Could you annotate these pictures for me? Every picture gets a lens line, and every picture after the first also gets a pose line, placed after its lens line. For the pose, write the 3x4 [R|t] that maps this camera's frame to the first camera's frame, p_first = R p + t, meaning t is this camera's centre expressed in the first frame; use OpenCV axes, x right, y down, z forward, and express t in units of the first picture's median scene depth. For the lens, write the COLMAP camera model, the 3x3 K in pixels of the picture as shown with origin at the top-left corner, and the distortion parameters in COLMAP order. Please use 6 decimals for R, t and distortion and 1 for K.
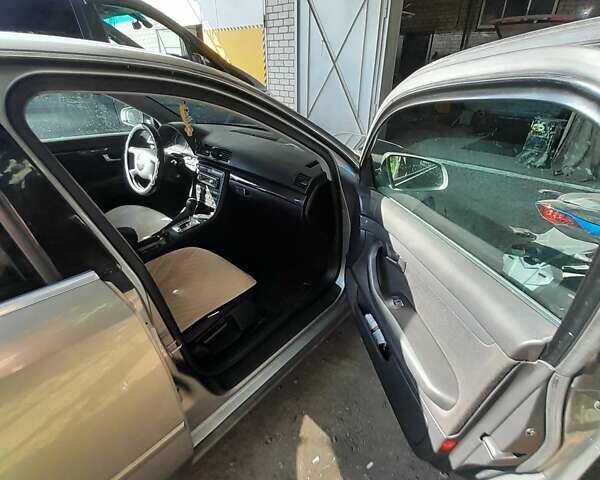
lens RADIAL K [[311.2, 0, 300.0], [0, 311.2, 240.0], [0, 0, 1]] dist [0.001152, -0.000582]
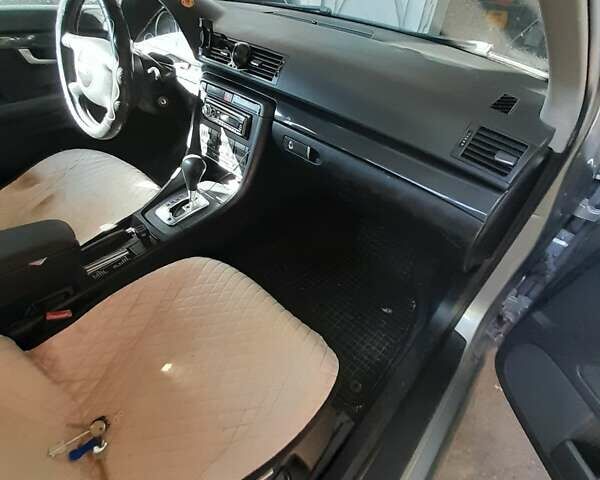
lens RADIAL K [[311.2, 0, 300.0], [0, 311.2, 240.0], [0, 0, 1]] dist [0.001152, -0.000582]
pose [[0.998476, 0.050517, 0.022209, -0.175956], [-0.054297, 0.971194, 0.232023, -0.122953], [-0.009848, -0.232876, 0.972457, 0.468808]]
